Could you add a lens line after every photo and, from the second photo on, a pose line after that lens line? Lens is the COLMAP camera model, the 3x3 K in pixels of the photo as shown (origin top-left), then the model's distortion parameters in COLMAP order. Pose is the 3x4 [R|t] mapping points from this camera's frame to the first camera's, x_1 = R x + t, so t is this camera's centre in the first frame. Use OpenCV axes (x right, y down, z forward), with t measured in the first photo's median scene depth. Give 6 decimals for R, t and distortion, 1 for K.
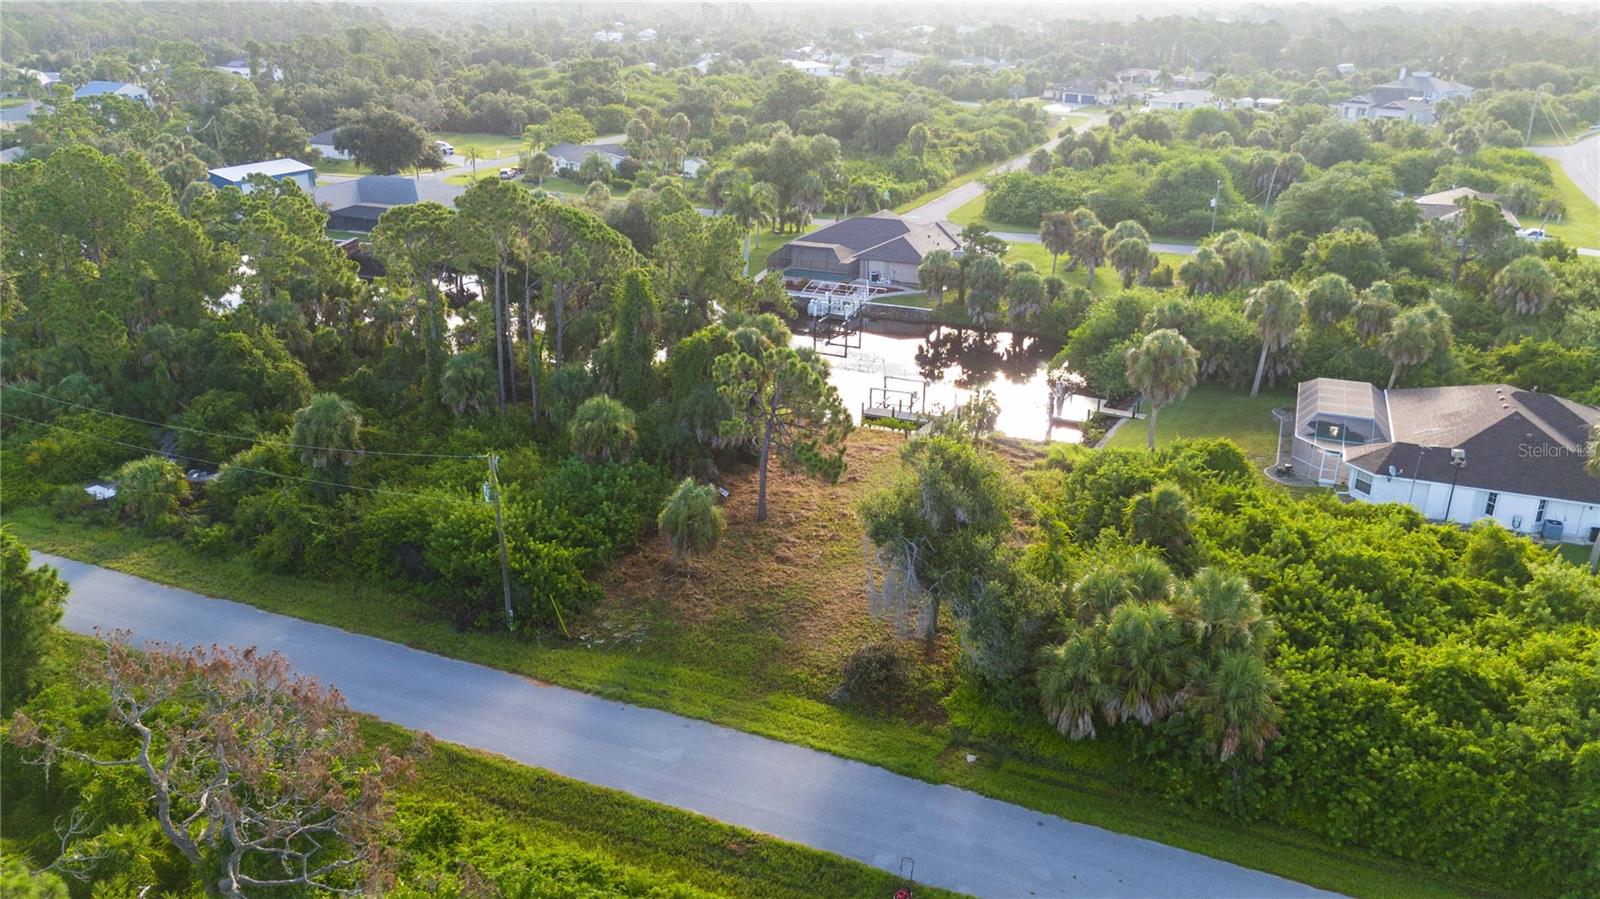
lens RADIAL K [[1184.2, 0, 800.0], [0, 1184.2, 449.5], [0, 0, 1]] dist [0.073641, -0.082647]
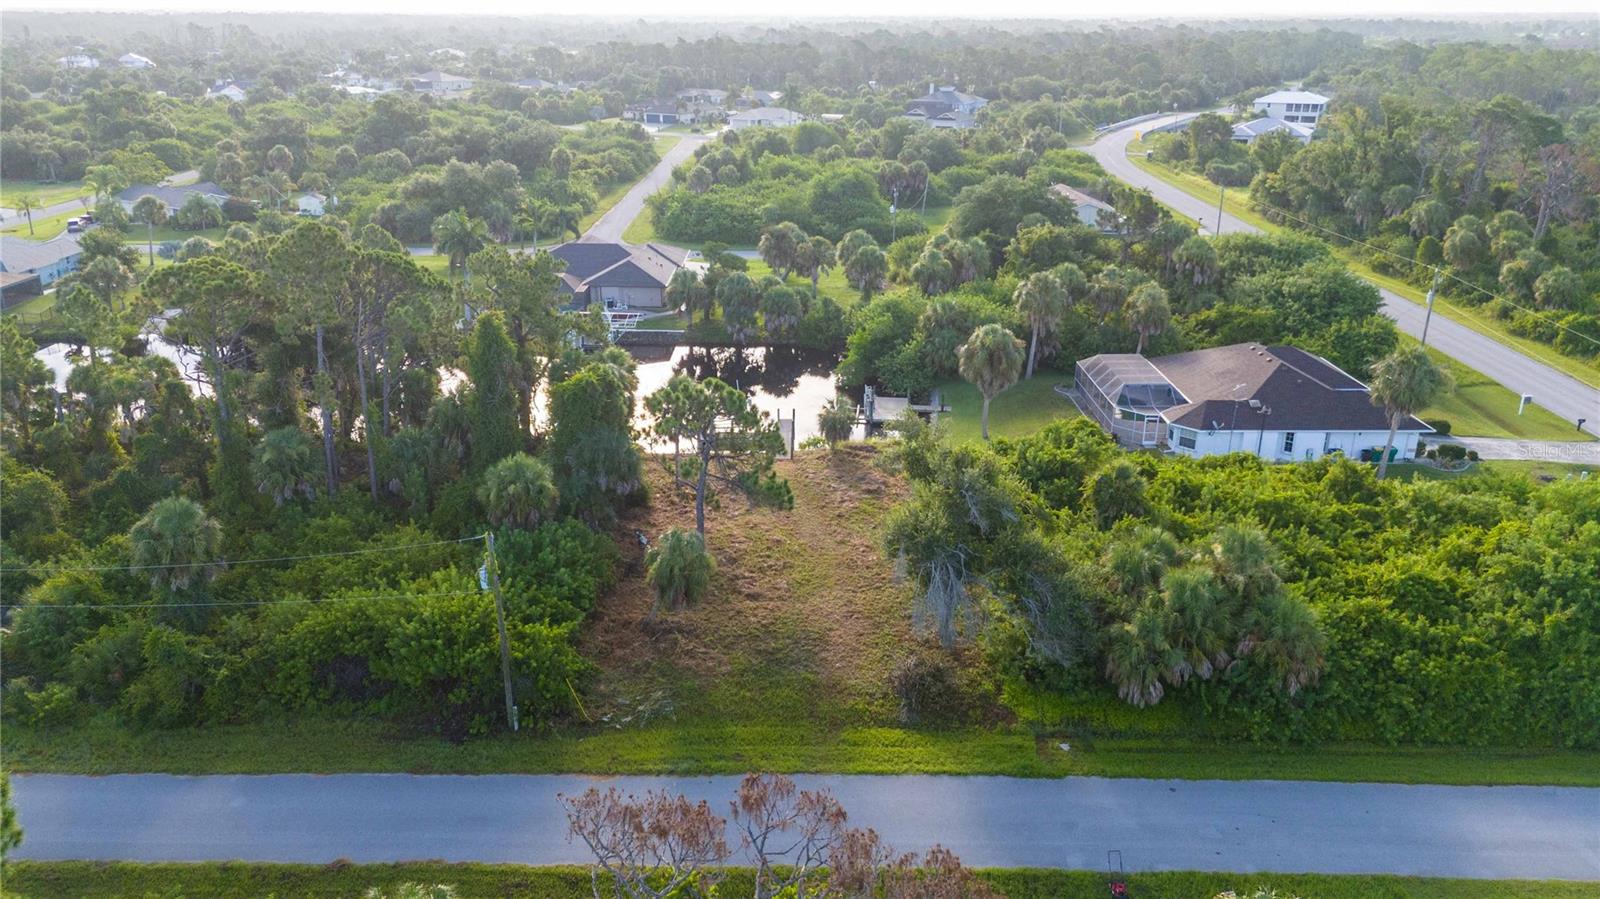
lens RADIAL K [[1184.2, 0, 800.0], [0, 1184.2, 449.5], [0, 0, 1]] dist [0.073641, -0.082647]
pose [[0.920210, -0.135444, 0.367245, -0.303085], [0.141673, 0.989862, 0.010081, -0.028012], [-0.364888, 0.042752, 0.930069, 0.084210]]
